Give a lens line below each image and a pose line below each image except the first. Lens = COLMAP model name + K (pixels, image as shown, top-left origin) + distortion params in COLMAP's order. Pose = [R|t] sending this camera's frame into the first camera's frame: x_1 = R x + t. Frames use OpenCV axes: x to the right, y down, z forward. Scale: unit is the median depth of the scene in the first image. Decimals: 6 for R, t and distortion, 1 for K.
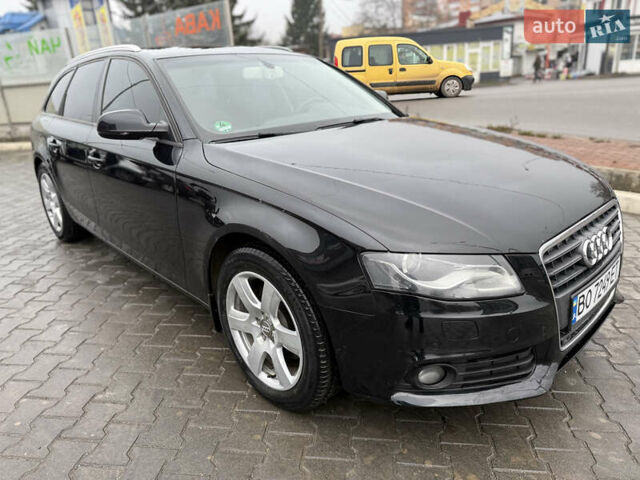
lens RADIAL K [[451.6, 0, 320.6], [0, 451.6, 239.7], [0, 0, 1]] dist [0.010444, -0.009337]
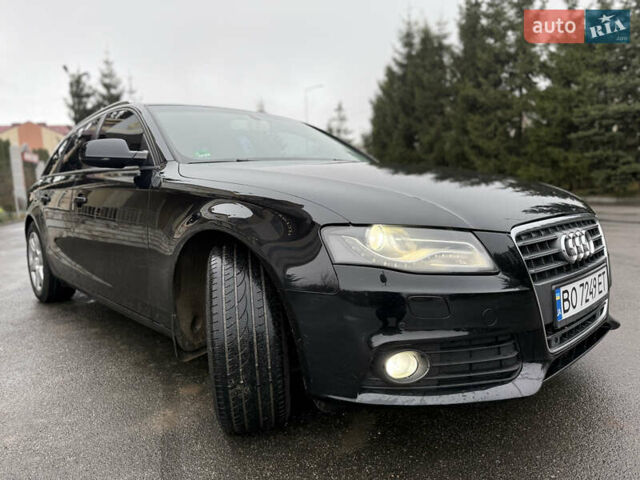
lens RADIAL K [[451.6, 0, 316.3], [0, 451.6, 240.0], [0, 0, 1]] dist [0.010444, -0.009337]
pose [[0.999906, 0.006916, -0.011826, 0.075546], [-0.009525, 0.971413, -0.237206, 0.238704], [0.009847, 0.237296, 0.971387, 0.068085]]
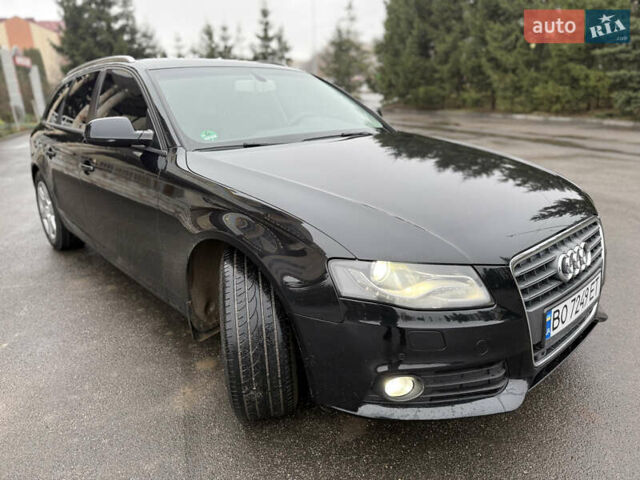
lens RADIAL K [[451.6, 0, 320.1], [0, 451.6, 239.9], [0, 0, 1]] dist [0.010444, -0.009337]
pose [[0.999638, 0.023672, -0.012798, 0.068748], [-0.024135, 0.999011, -0.037335, 0.018527], [0.011902, 0.037630, 0.999221, 0.001795]]
